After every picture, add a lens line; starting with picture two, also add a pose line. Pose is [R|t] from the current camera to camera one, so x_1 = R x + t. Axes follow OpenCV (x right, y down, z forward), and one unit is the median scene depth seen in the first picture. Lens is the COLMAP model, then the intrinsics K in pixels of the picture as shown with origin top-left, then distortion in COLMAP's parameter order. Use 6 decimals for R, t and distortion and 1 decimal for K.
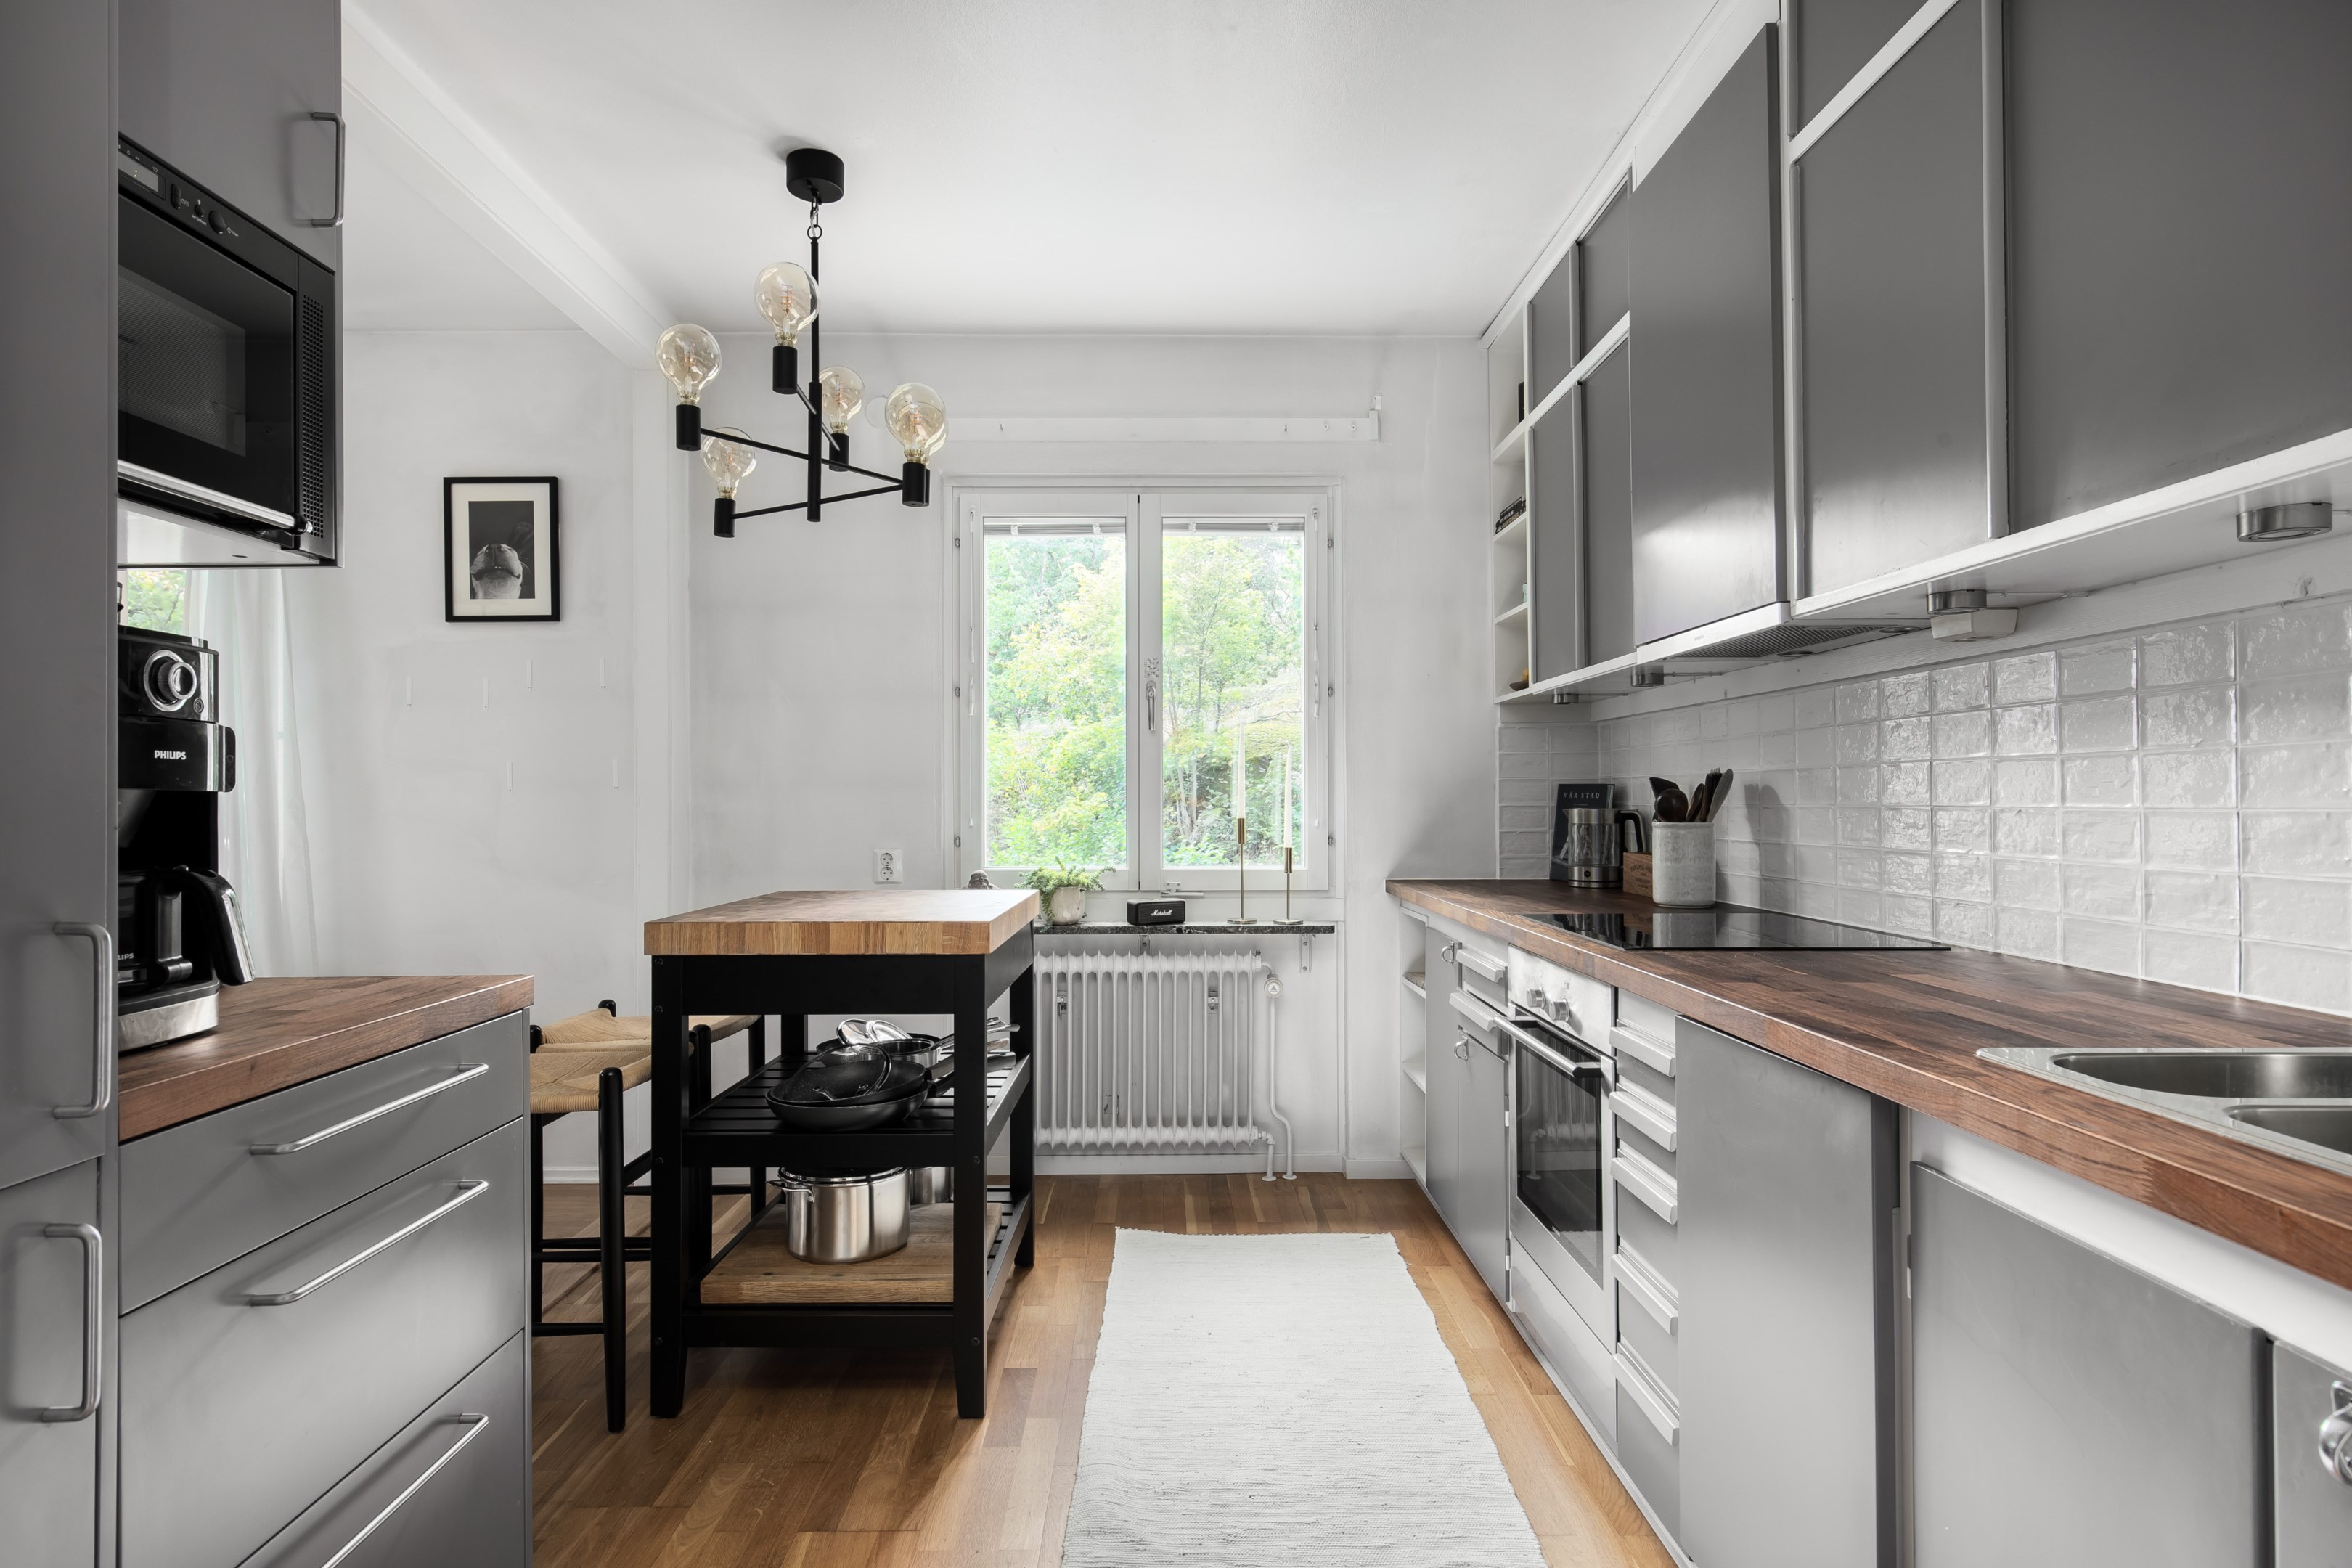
lens RADIAL K [[1328.3, 0, 1180.3], [0, 1328.3, 789.9], [0, 0, 1]] dist [0.000711, 0.000234]
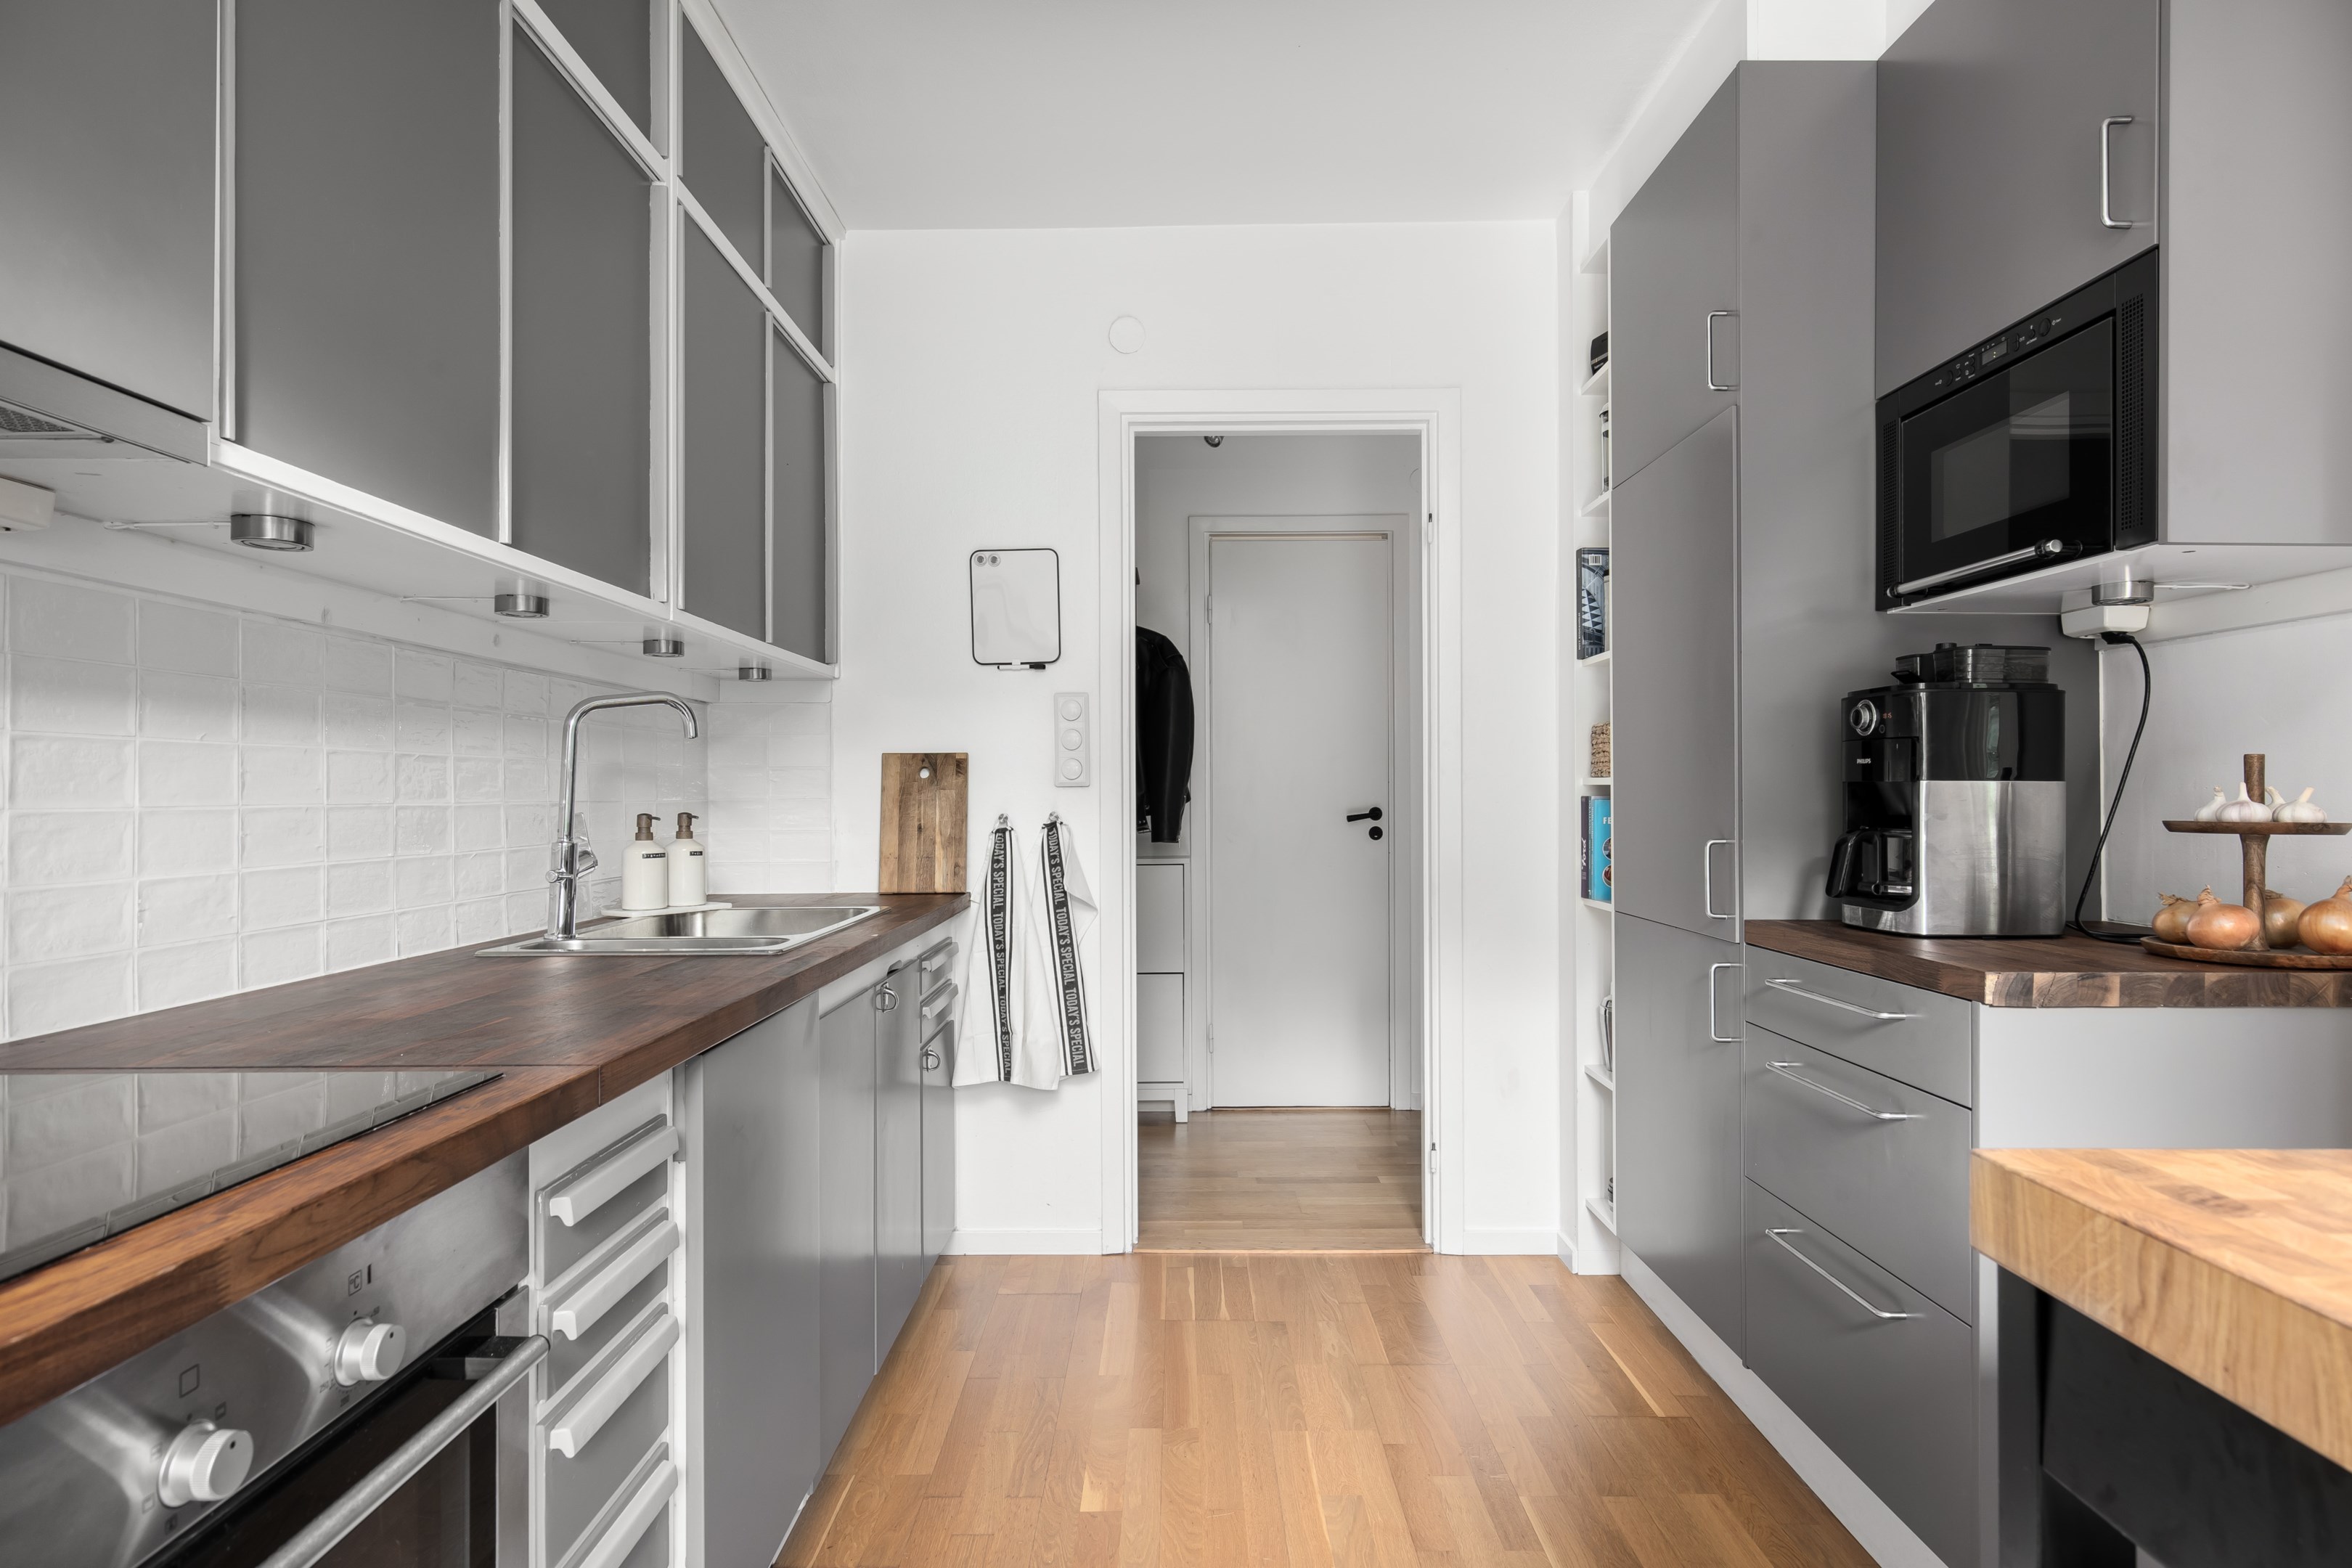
lens RADIAL K [[1328.3, 0, 1180.3], [0, 1328.3, 789.9], [0, 0, 1]] dist [0.000711, 0.000234]
pose [[-0.999913, 0.004847, 0.012289, 0.069548], [0.004760, 0.999963, -0.007108, 0.012536], [-0.012323, -0.007049, -0.999899, 1.970519]]
